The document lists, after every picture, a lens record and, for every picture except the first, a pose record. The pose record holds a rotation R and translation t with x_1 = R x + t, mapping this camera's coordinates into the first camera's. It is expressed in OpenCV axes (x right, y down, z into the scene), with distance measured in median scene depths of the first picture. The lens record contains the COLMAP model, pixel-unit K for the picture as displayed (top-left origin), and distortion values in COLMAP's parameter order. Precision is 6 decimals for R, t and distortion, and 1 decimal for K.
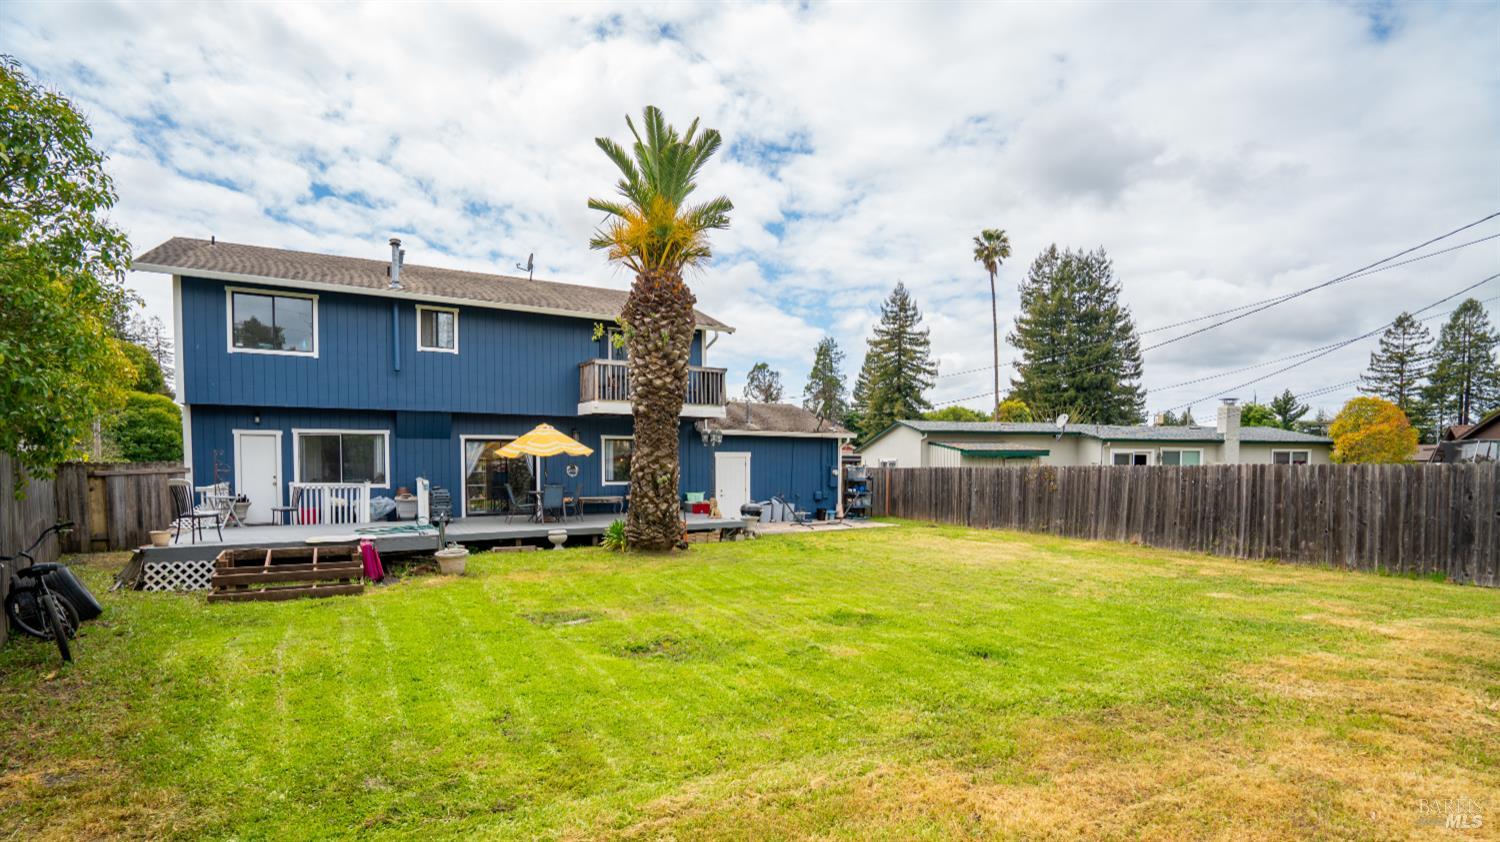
lens RADIAL K [[717.7, 0, 758.3], [0, 717.7, 482.0], [0, 0, 1]] dist [-0.051087, 0.020406]
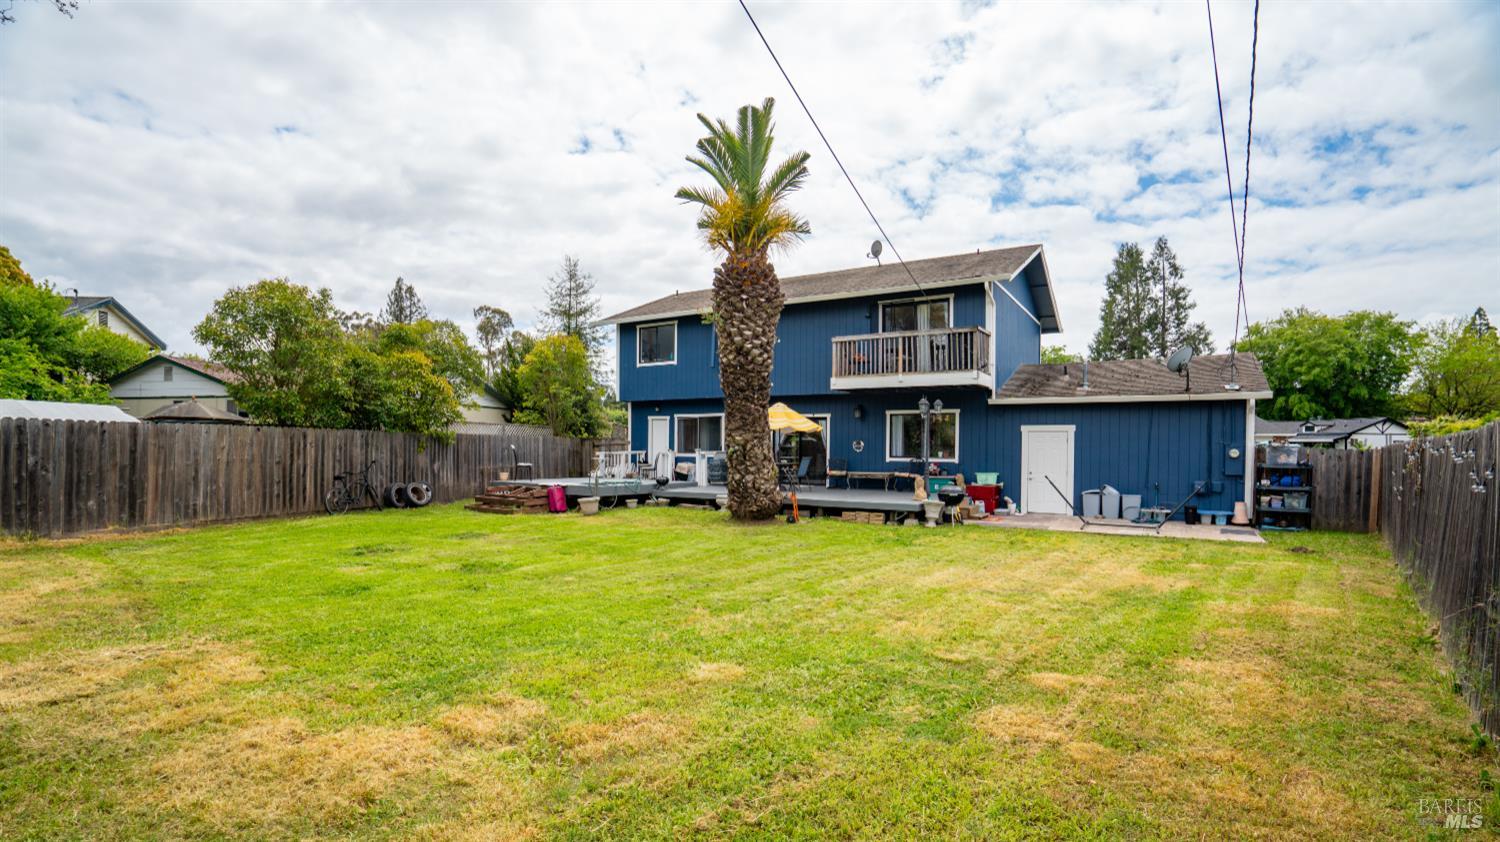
lens RADIAL K [[715.6, 0, 750.0], [0, 715.6, 421.0], [0, 0, 1]] dist [-0.013291, 0.000397]
pose [[0.445160, -0.026644, -0.895055, 0.482129], [-0.029658, 0.998570, -0.044476, -0.000846], [0.894960, 0.046345, 0.443733, 0.323927]]
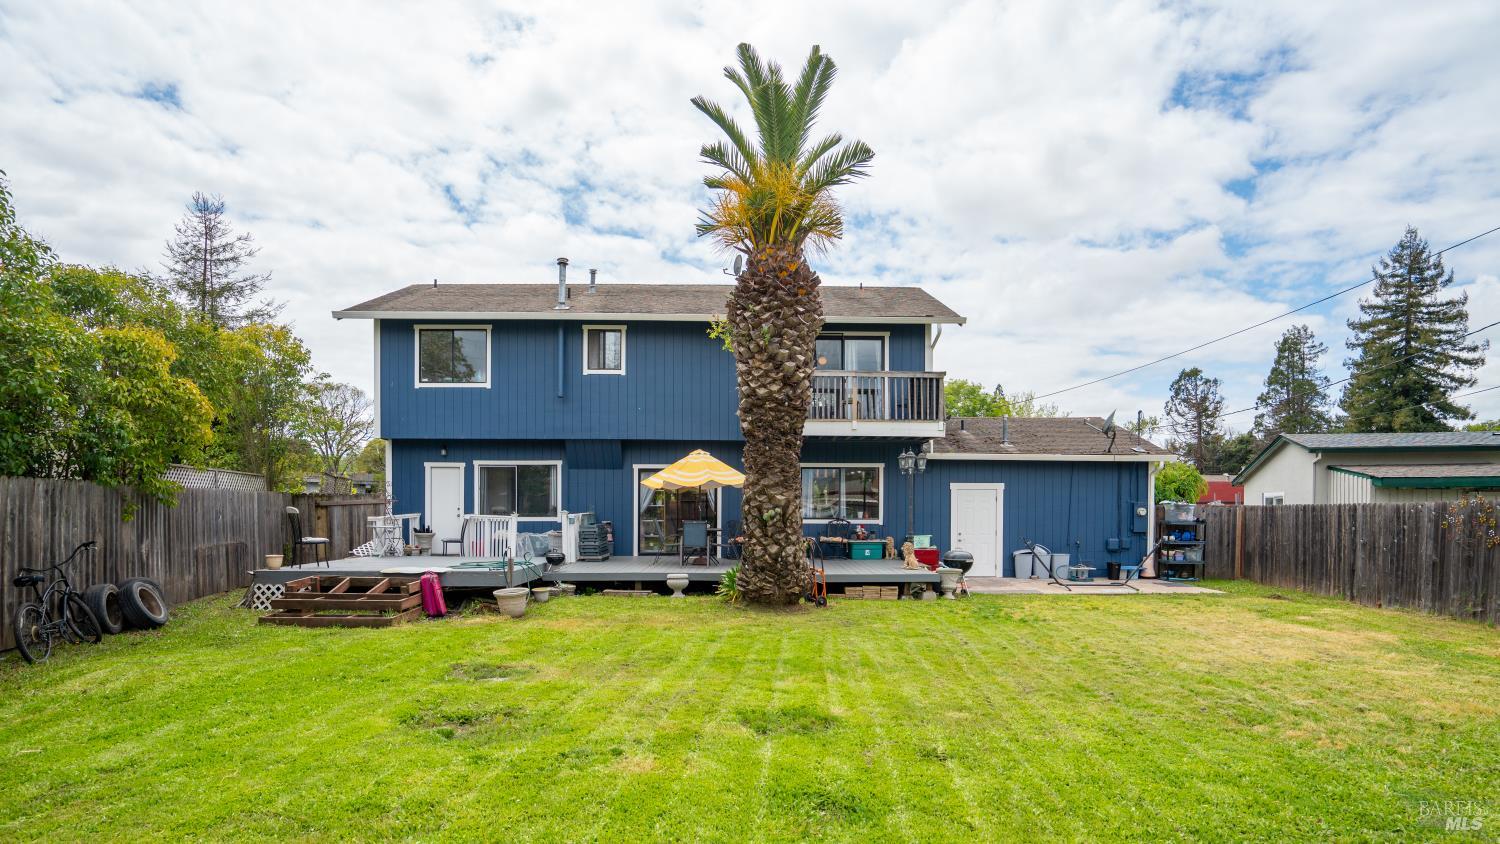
lens RADIAL K [[844.0, 0, 744.6], [0, 844.0, 502.1], [0, 0, 1]] dist [-0.055674, 0.045501]
pose [[0.864995, 0.003592, -0.501768, 0.179095], [-0.017270, 0.999595, -0.022617, 0.002352], [0.501483, 0.028229, 0.864707, 0.109317]]
